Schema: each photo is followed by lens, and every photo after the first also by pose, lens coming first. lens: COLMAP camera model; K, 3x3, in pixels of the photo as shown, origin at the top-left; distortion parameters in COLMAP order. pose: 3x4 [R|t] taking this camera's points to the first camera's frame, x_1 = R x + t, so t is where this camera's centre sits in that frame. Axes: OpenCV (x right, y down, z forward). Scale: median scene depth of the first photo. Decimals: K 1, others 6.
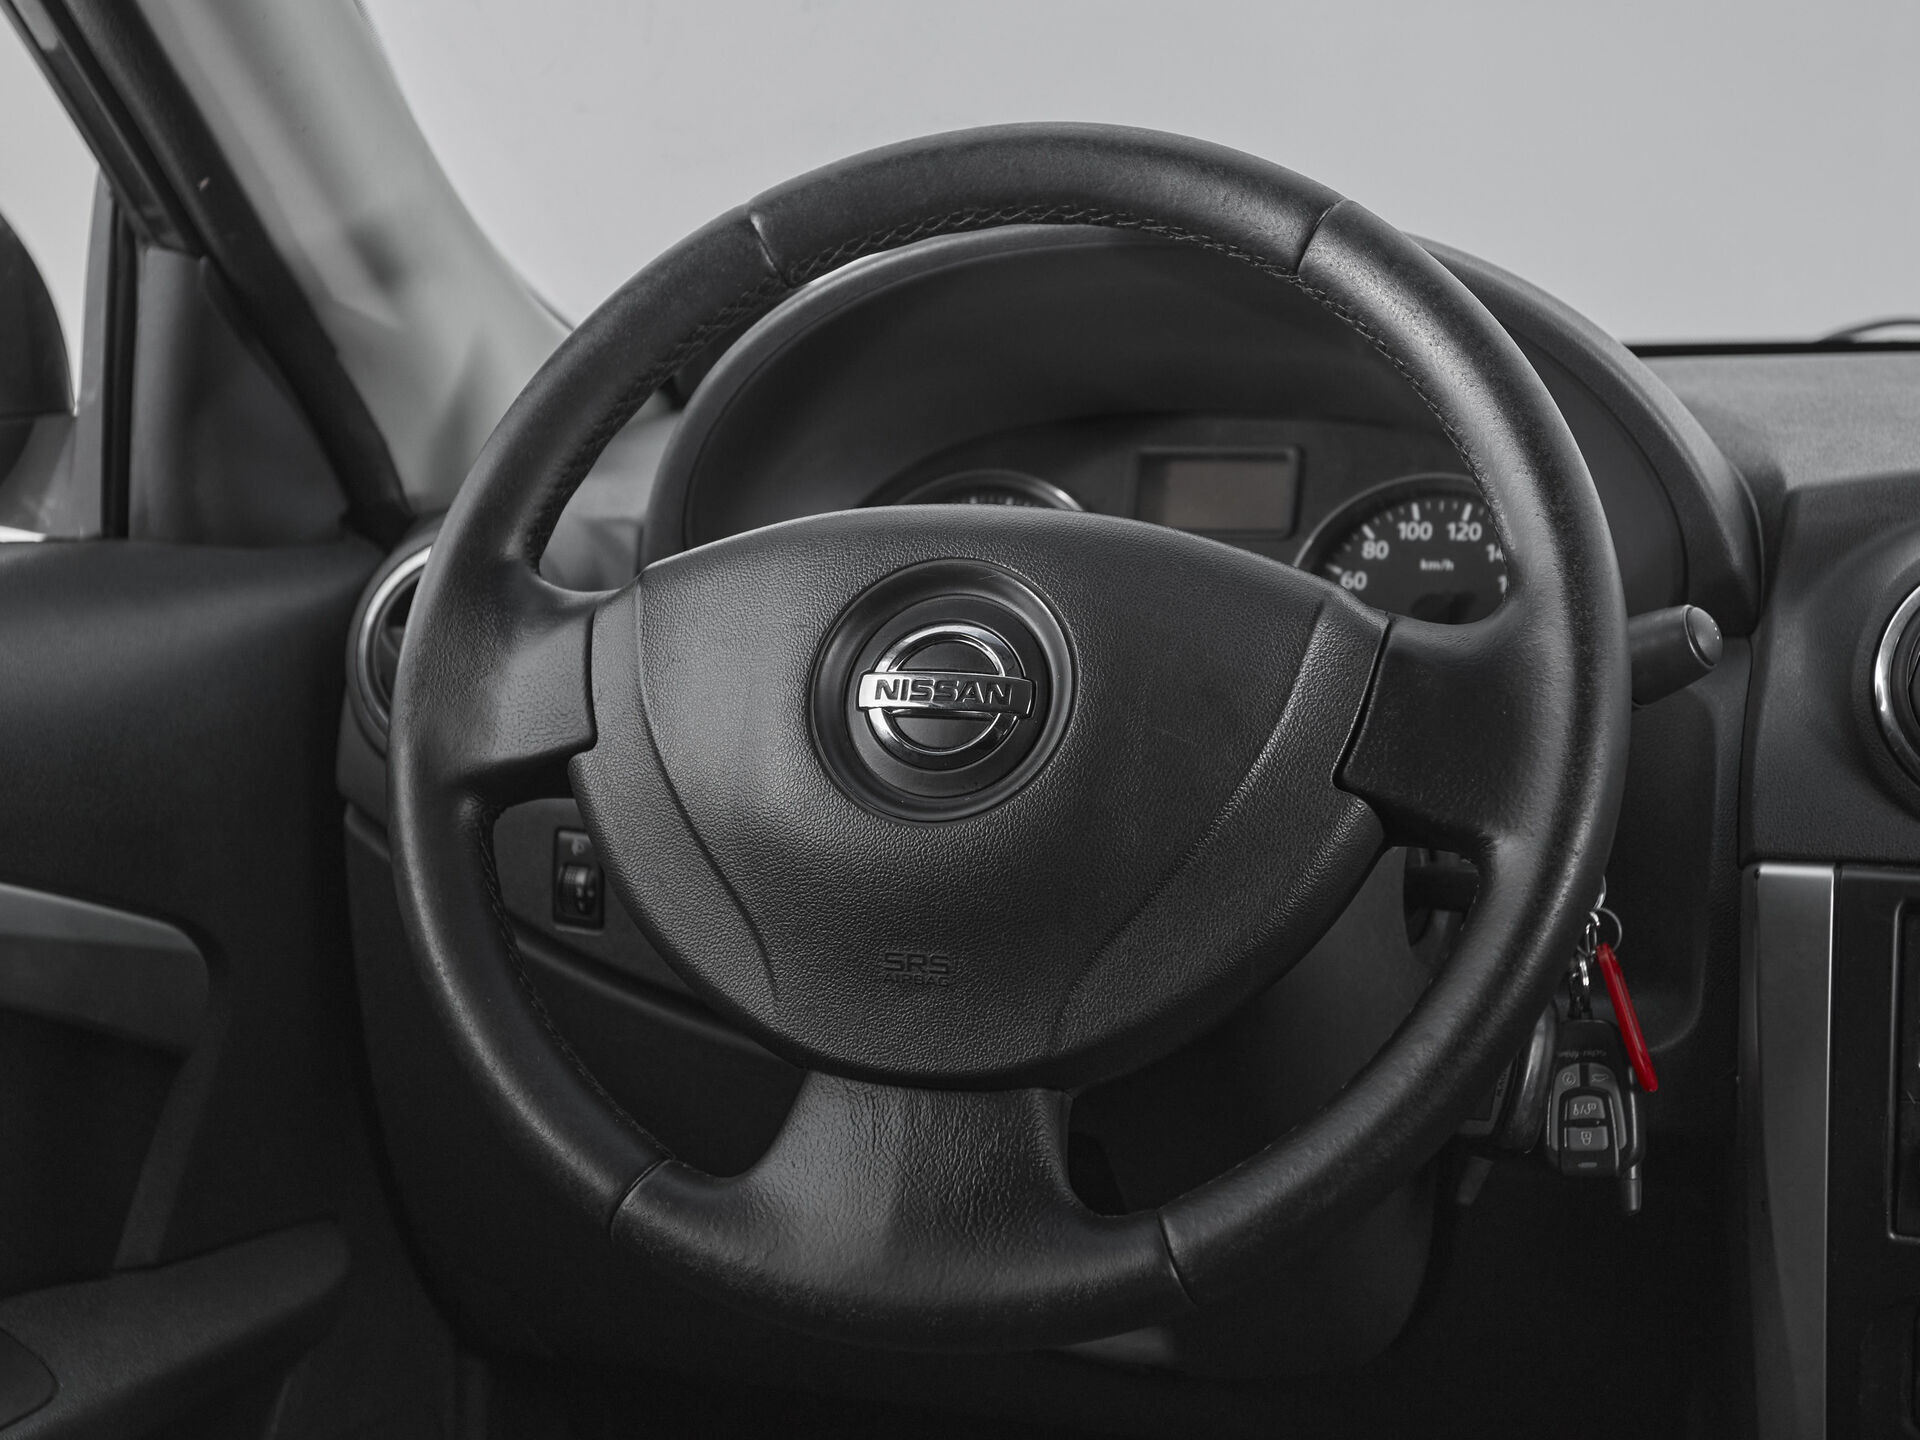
lens RADIAL K [[2932.3, 0, 964.4], [0, 2932.3, 712.9], [0, 0, 1]] dist [0.012189, 0.000000]
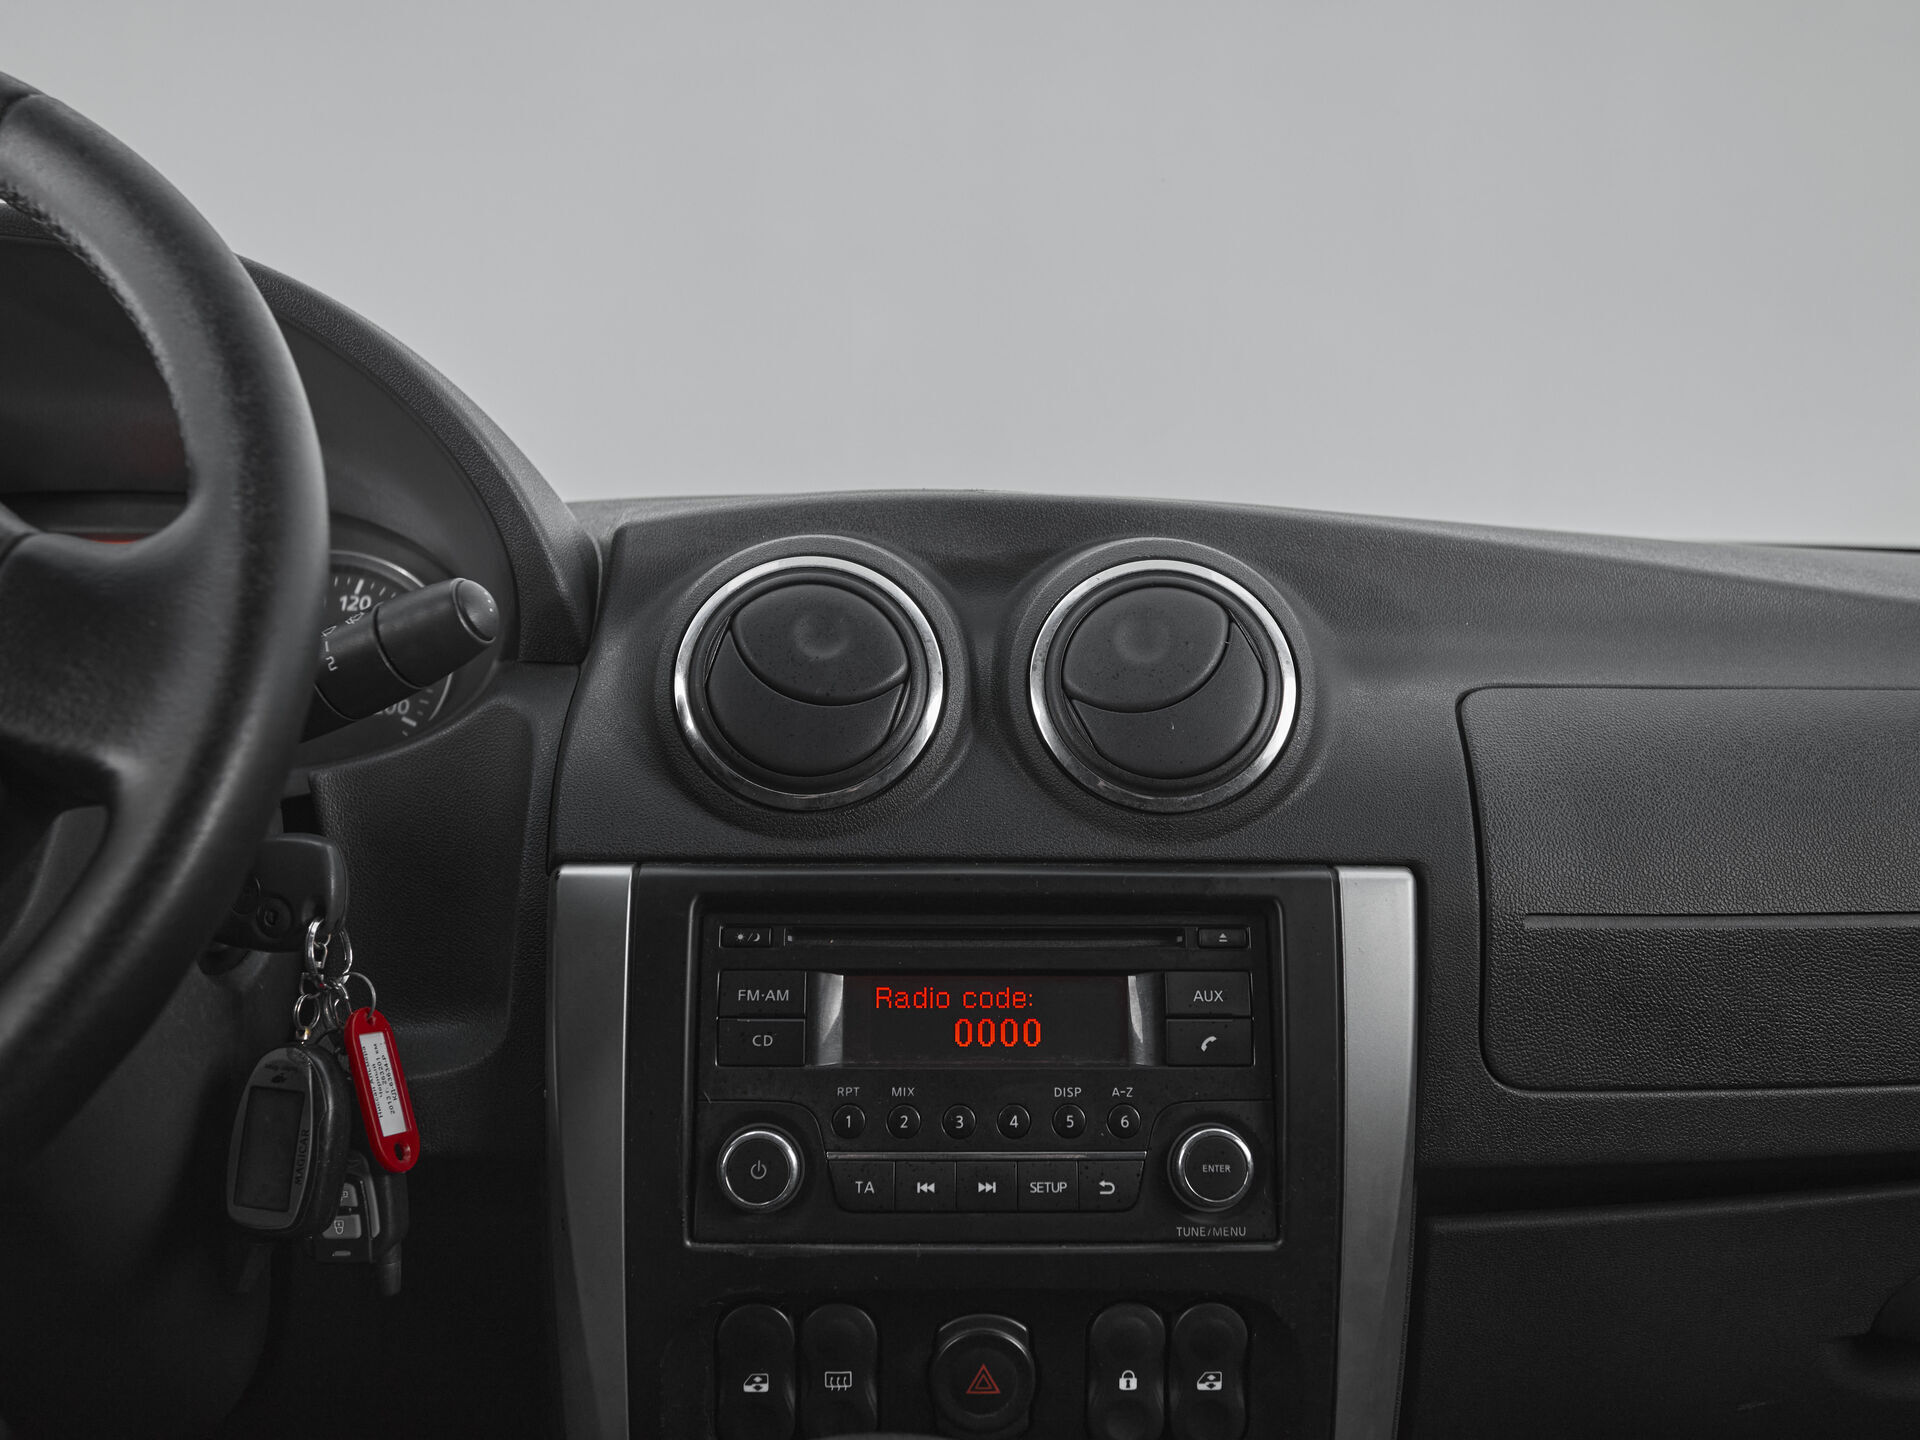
lens RADIAL K [[1843.0, 0, 956.9], [0, 1843.0, 739.6], [0, 0, 1]] dist [-0.060301, 0.000000]
pose [[0.948541, 0.014317, 0.316332, 0.203406], [0.025145, 0.992417, -0.120315, 0.087104], [-0.315655, 0.122078, 0.940988, 0.381536]]
